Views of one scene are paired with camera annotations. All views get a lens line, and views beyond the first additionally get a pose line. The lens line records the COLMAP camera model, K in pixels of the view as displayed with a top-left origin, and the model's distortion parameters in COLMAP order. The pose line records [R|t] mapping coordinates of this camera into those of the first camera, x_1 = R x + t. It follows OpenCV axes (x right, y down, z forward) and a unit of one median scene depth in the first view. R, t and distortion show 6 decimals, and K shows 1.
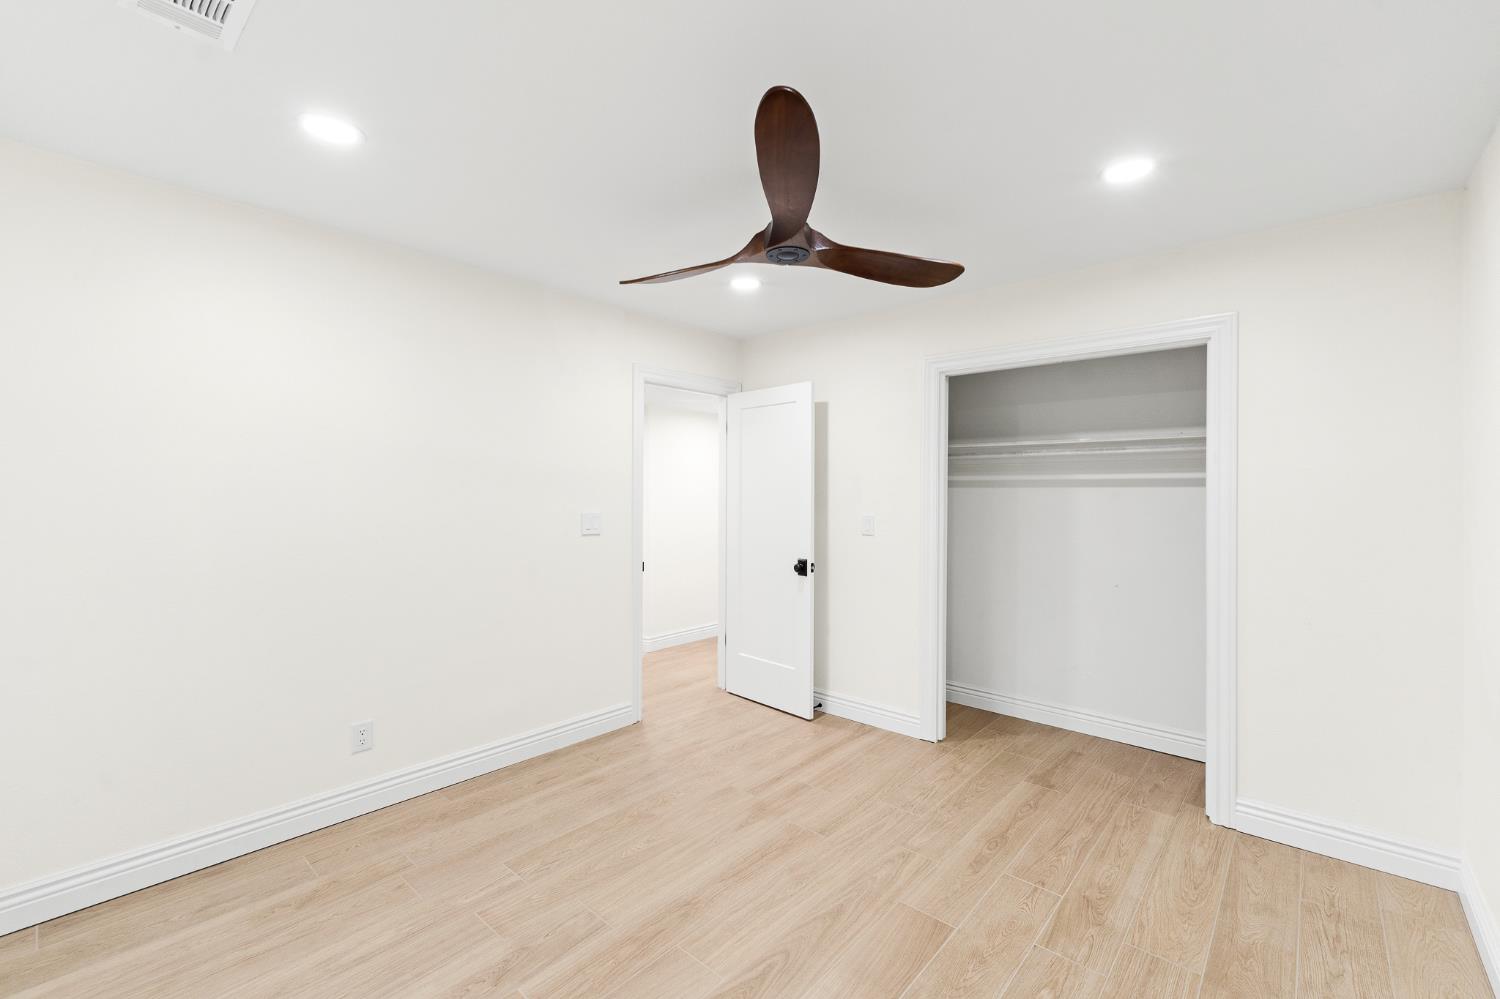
lens RADIAL K [[642.1, 0, 751.2], [0, 642.1, 496.9], [0, 0, 1]] dist [0.010888, -0.000868]
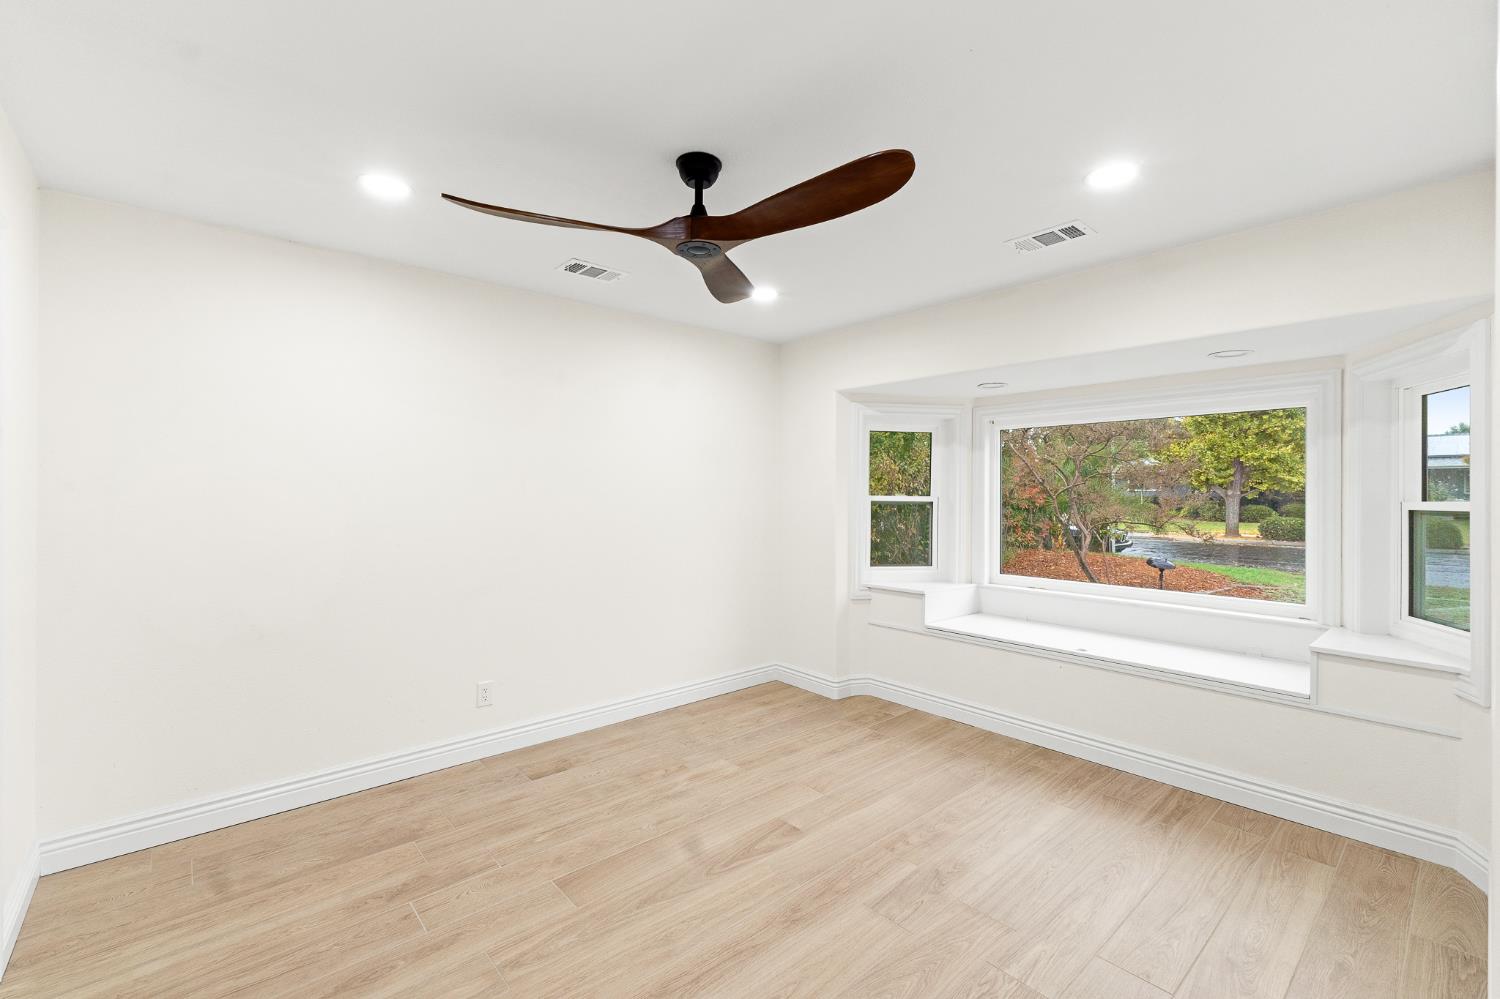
lens RADIAL K [[642.1, 0, 748.5], [0, 642.1, 494.6], [0, 0, 1]] dist [0.010888, -0.000868]
pose [[-0.992321, -0.008024, 0.123428, -0.142268], [-0.007093, 0.999943, 0.007985, -0.008888], [-0.123485, 0.007048, -0.992321, 1.921813]]
